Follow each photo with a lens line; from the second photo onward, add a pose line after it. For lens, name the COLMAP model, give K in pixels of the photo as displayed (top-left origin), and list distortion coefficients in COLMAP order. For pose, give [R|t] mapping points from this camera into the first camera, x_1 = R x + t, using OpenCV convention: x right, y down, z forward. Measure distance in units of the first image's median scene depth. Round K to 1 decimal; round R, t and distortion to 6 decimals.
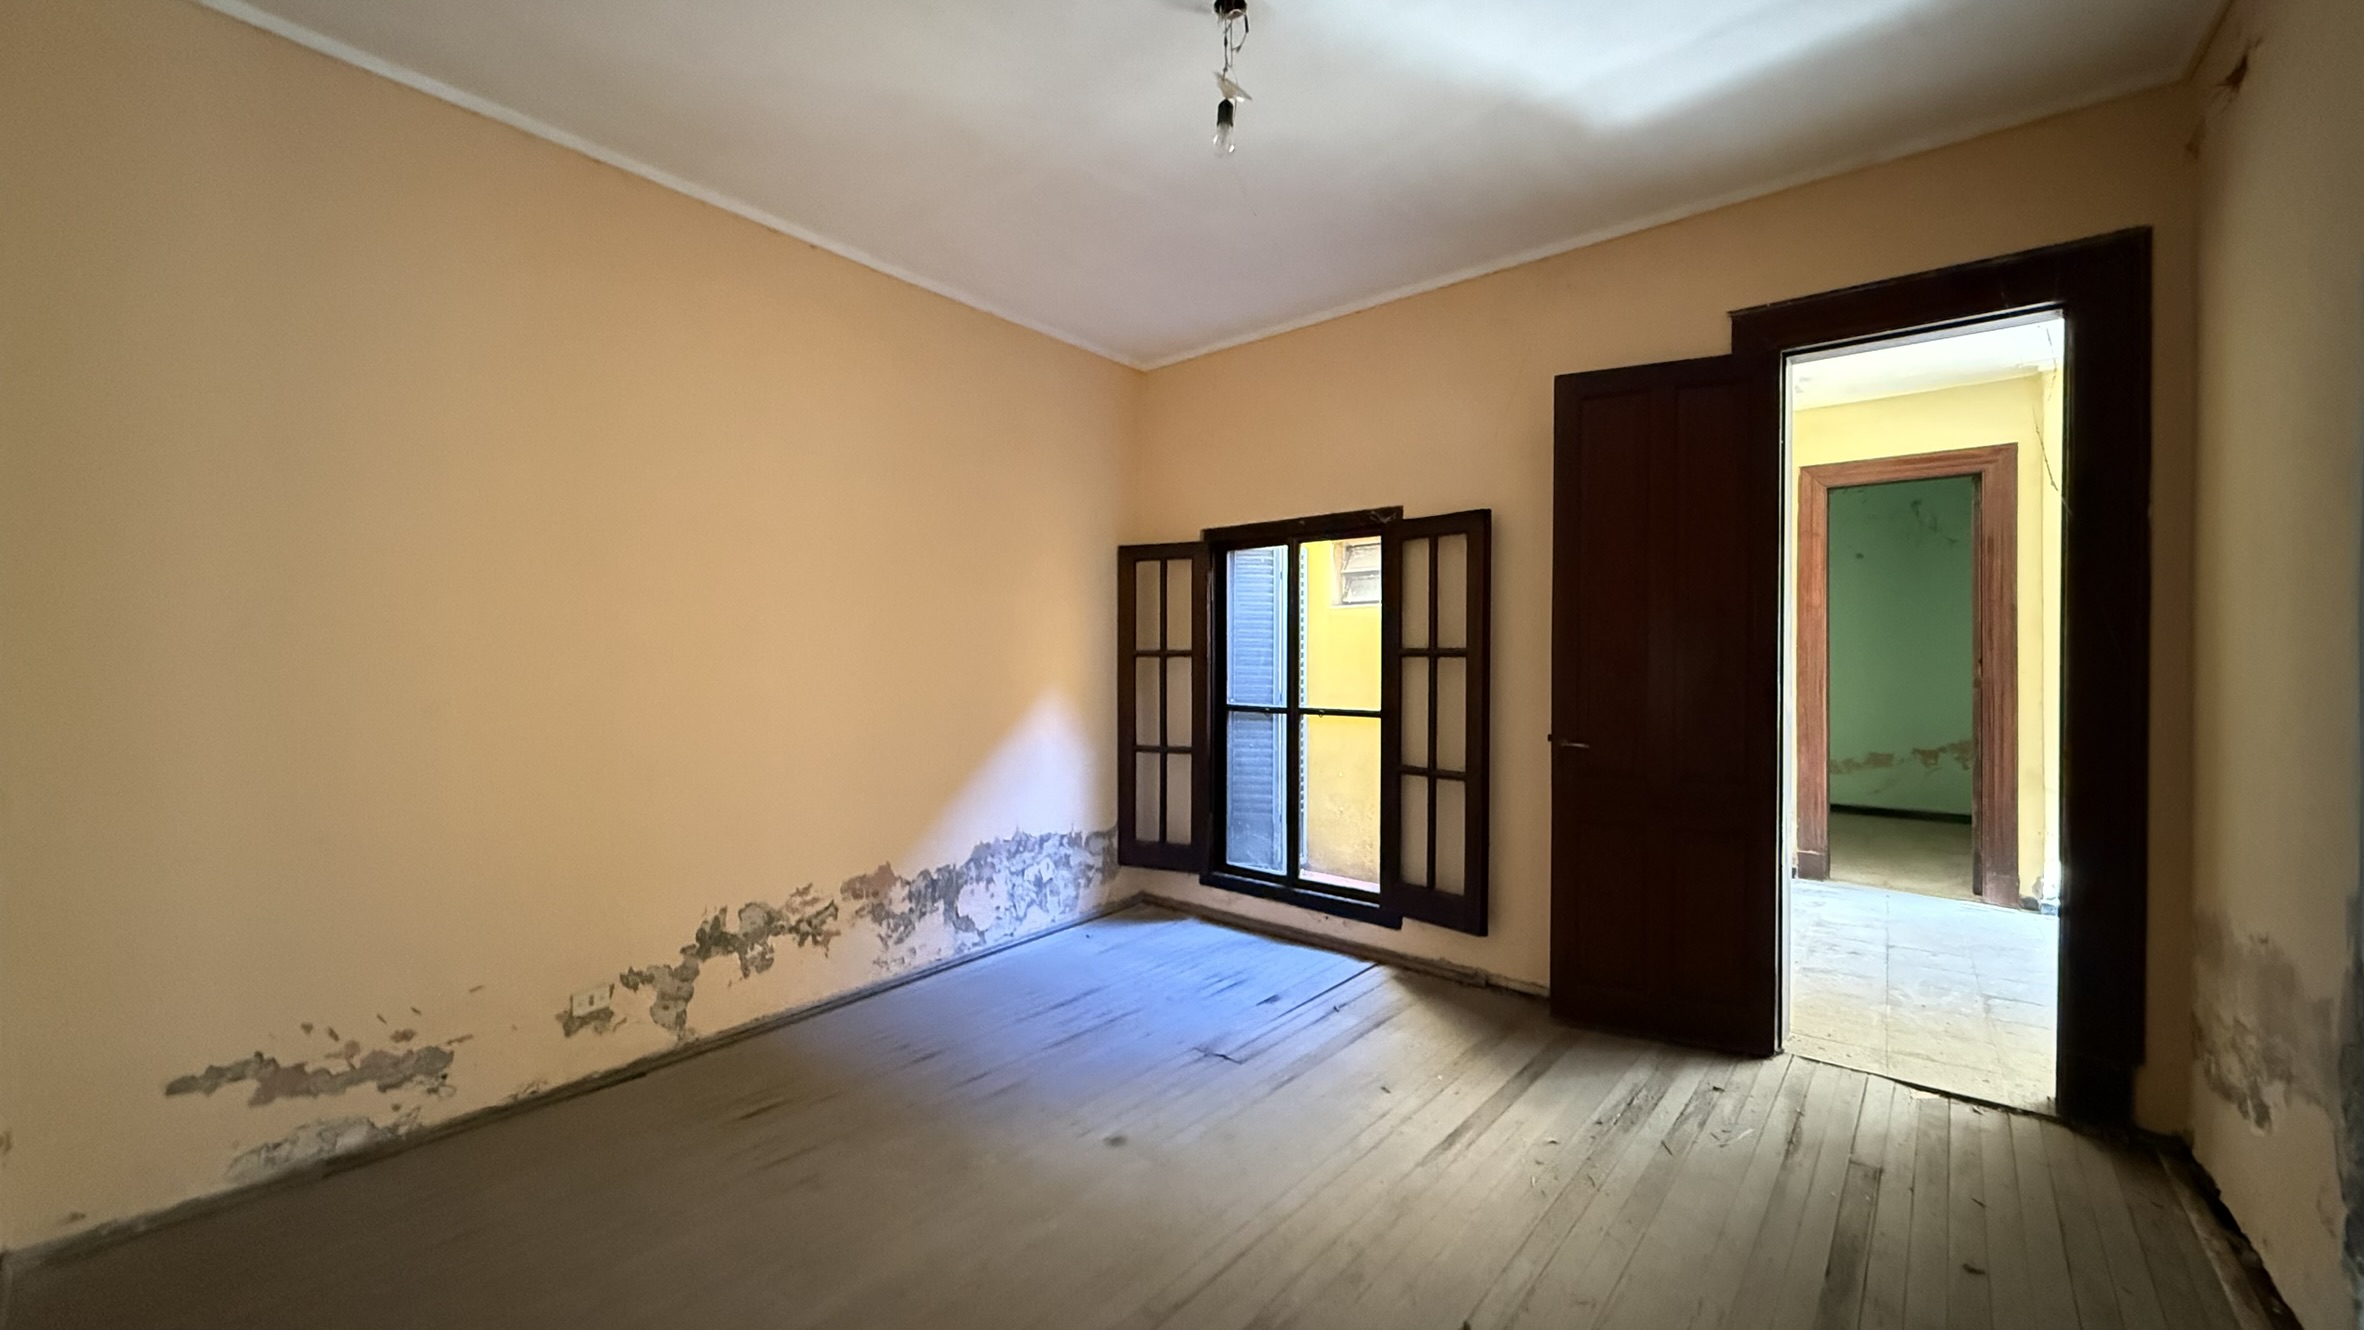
lens RADIAL K [[938.9, 0, 1175.3], [0, 938.9, 661.6], [0, 0, 1]] dist [-0.000093, 0.000193]
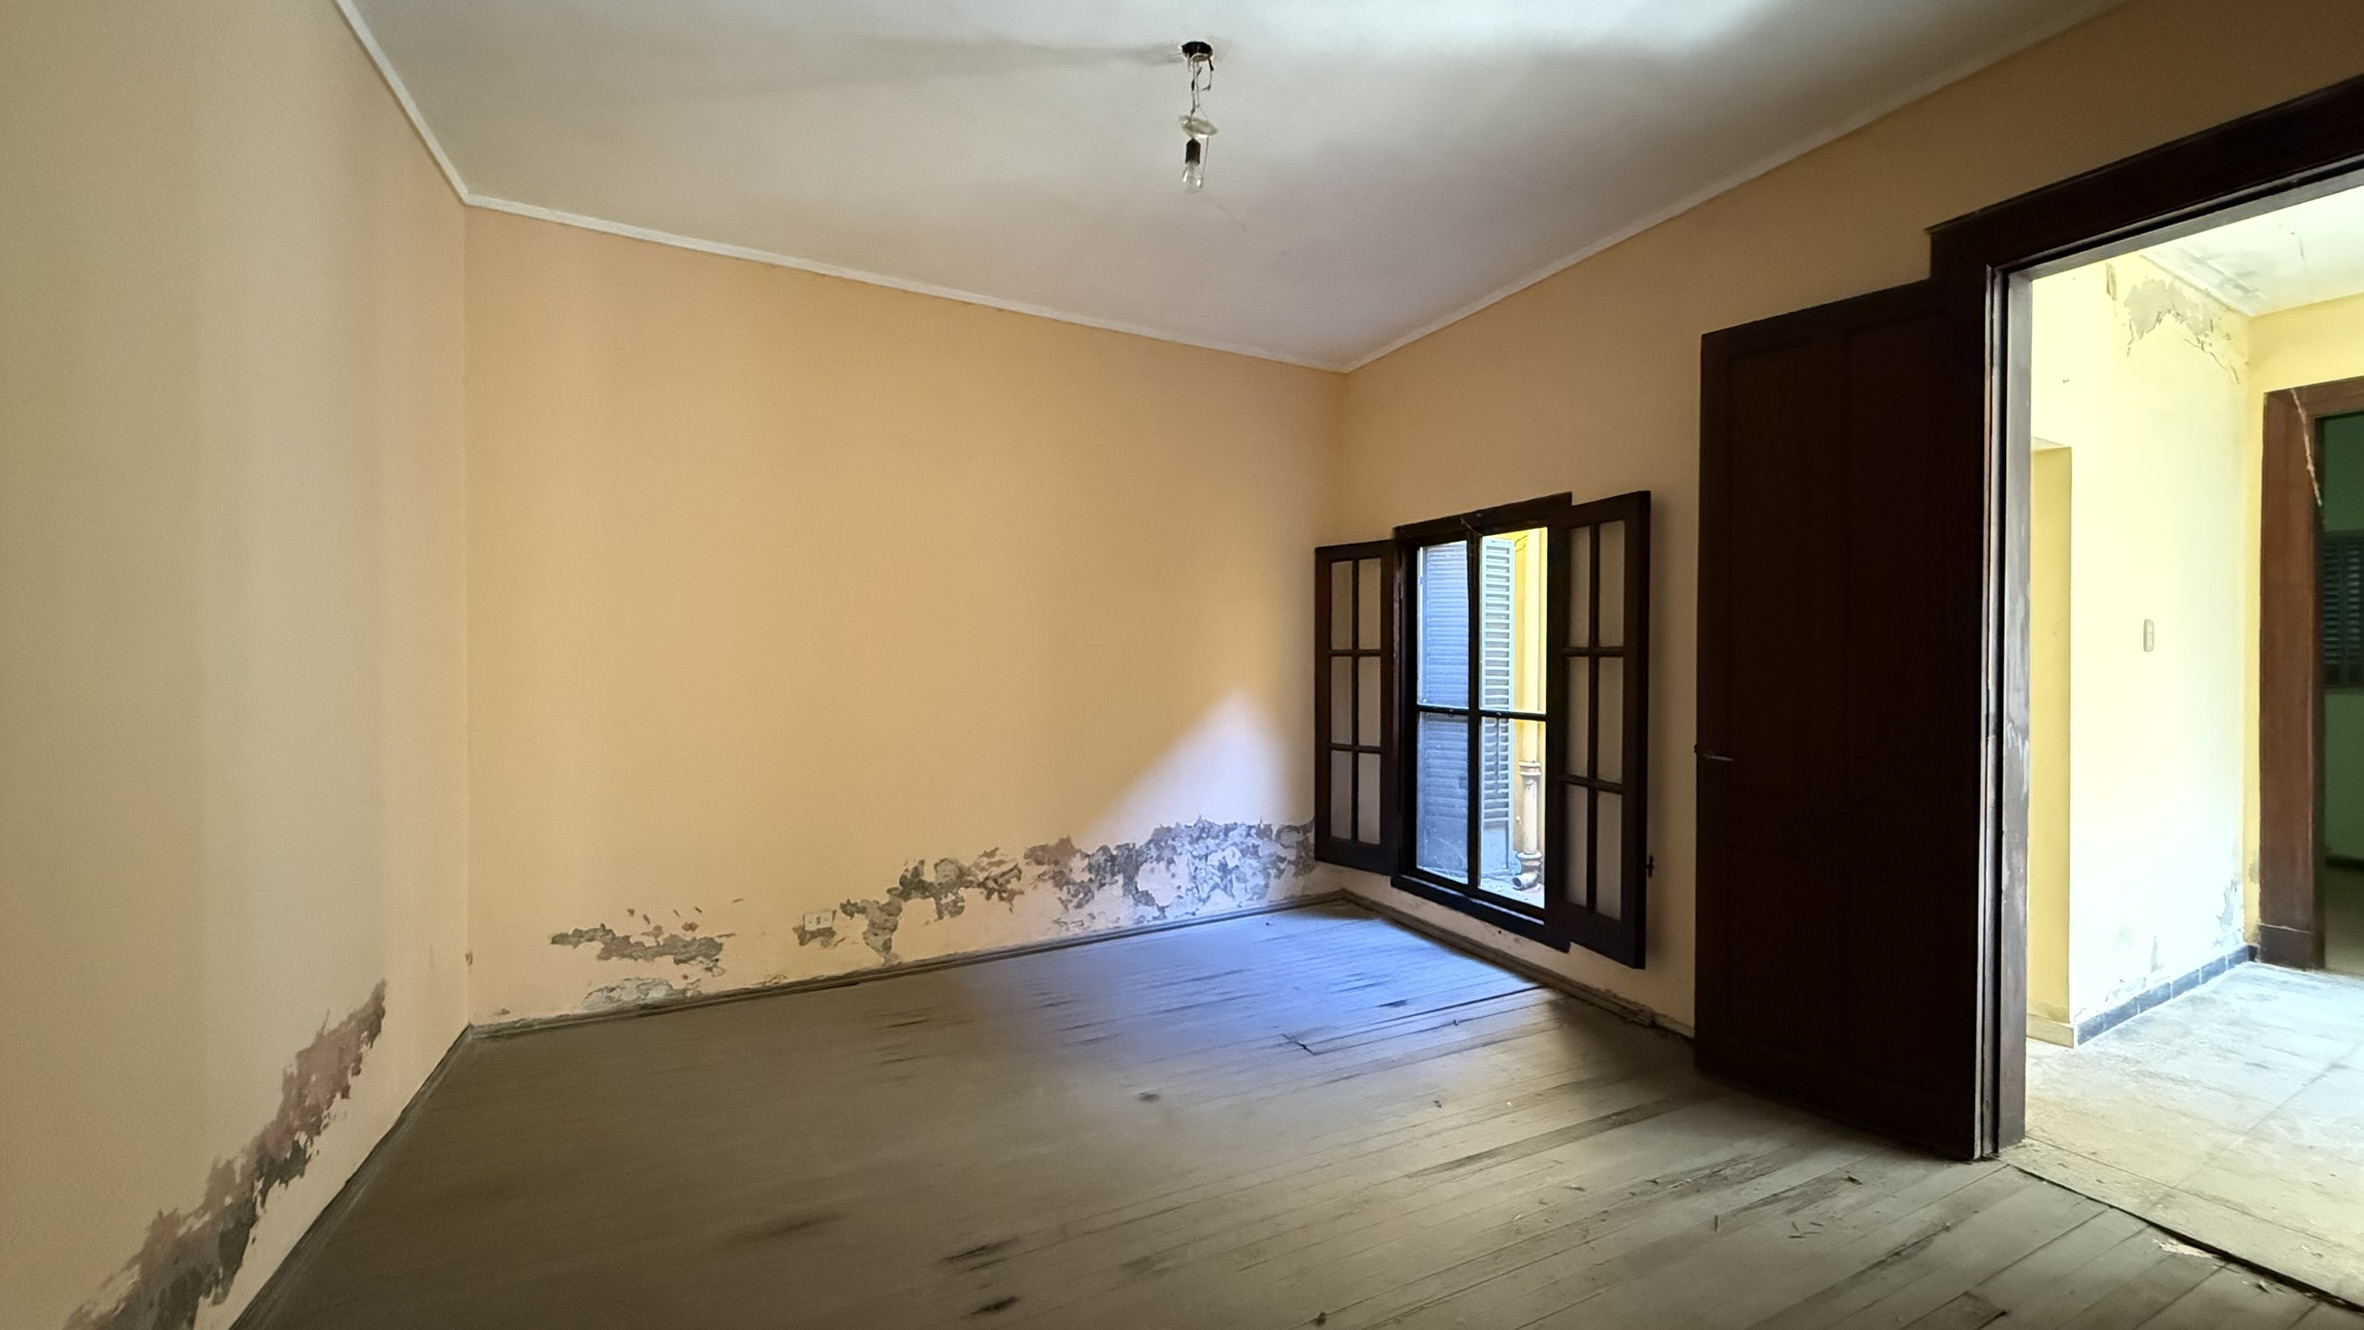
lens RADIAL K [[938.9, 0, 1178.6], [0, 938.9, 660.6], [0, 0, 1]] dist [-0.000093, 0.000193]
pose [[0.915896, 0.000933, -0.401414, 0.317527], [-0.000928, 1.000000, 0.000207, -0.000691], [0.401414, 0.000183, 0.915897, 0.005558]]
